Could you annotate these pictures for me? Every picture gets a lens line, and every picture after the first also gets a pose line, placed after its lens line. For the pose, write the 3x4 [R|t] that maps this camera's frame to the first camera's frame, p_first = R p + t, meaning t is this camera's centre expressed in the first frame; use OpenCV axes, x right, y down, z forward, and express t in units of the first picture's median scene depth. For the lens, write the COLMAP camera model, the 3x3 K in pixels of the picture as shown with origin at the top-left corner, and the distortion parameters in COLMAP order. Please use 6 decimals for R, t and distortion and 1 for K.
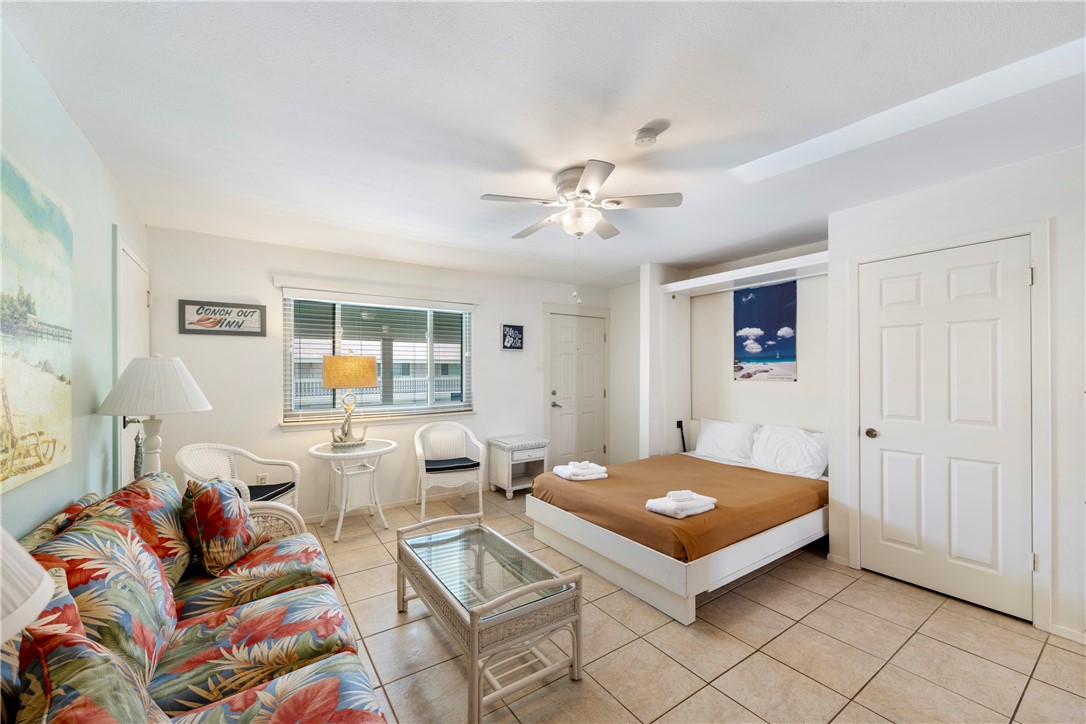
lens RADIAL K [[431.2, 0, 547.8], [0, 431.2, 364.0], [0, 0, 1]] dist [-0.003416, -0.000254]
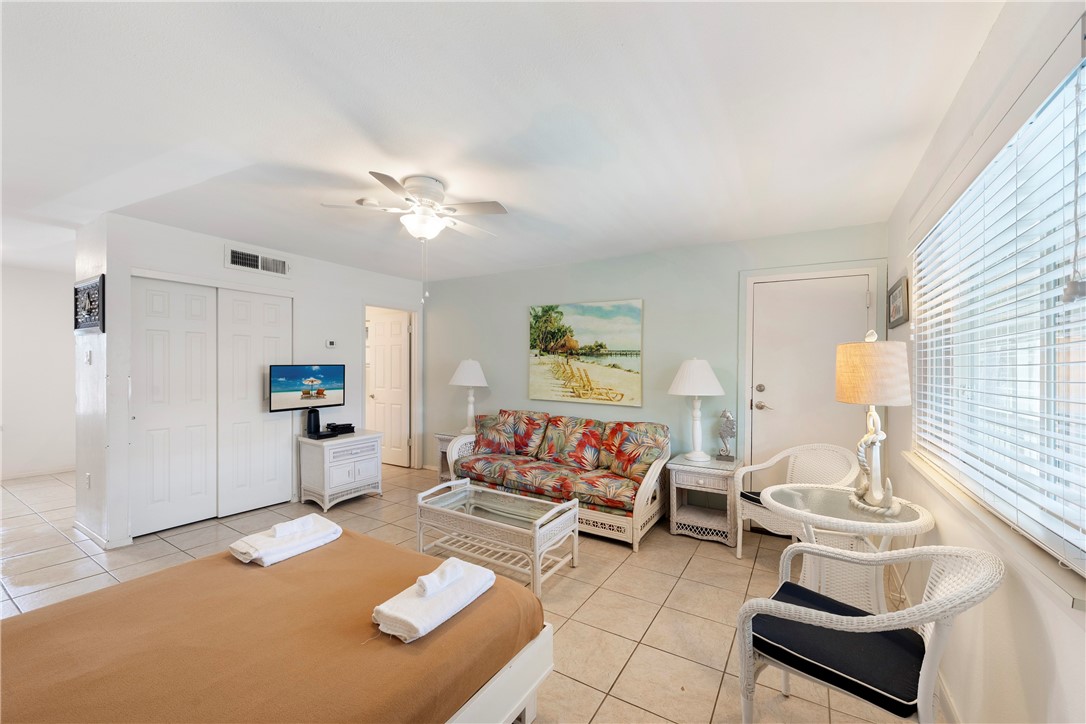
lens RADIAL K [[431.2, 0, 528.0], [0, 431.2, 375.4], [0, 0, 1]] dist [-0.003416, -0.000254]
pose [[-0.924463, 0.017120, -0.380888, 0.156284], [0.007479, 0.999613, 0.026778, -0.004686], [0.381199, 0.021907, -0.924233, 1.278985]]
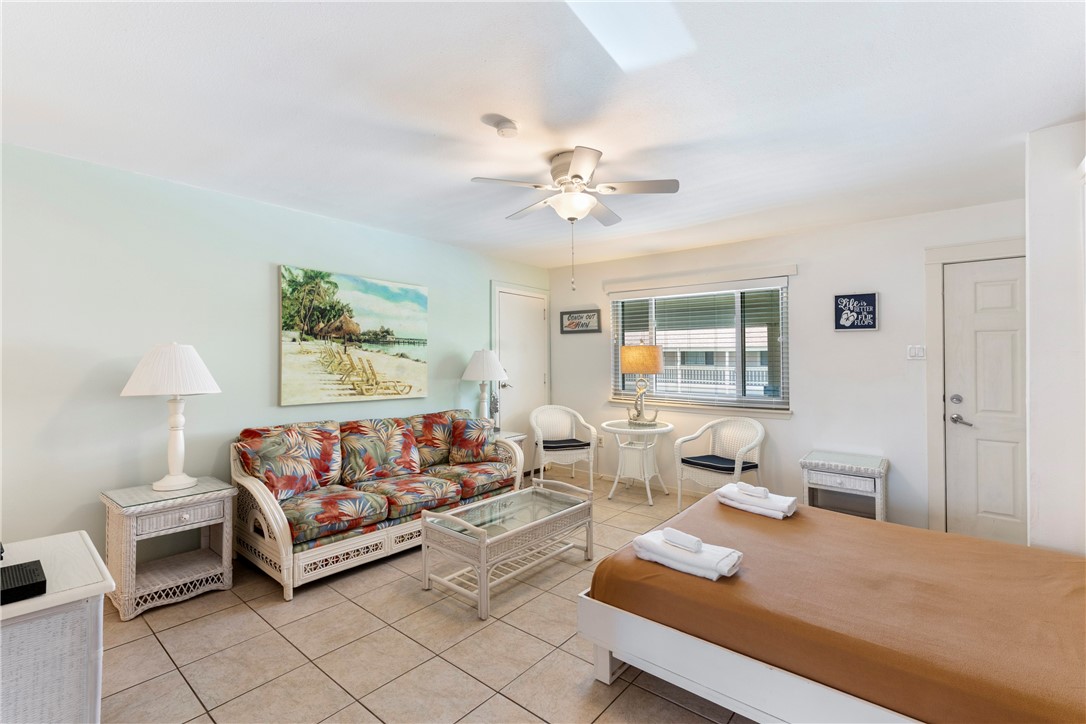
lens RADIAL K [[492.3, 0, 546.6], [0, 492.3, 354.9], [0, 0, 1]] dist [0.009129, -0.000597]
pose [[0.273316, -0.003218, -0.961919, 0.689732], [0.008301, 0.999965, -0.000986, 0.004806], [0.961889, -0.007715, 0.273333, 0.388658]]
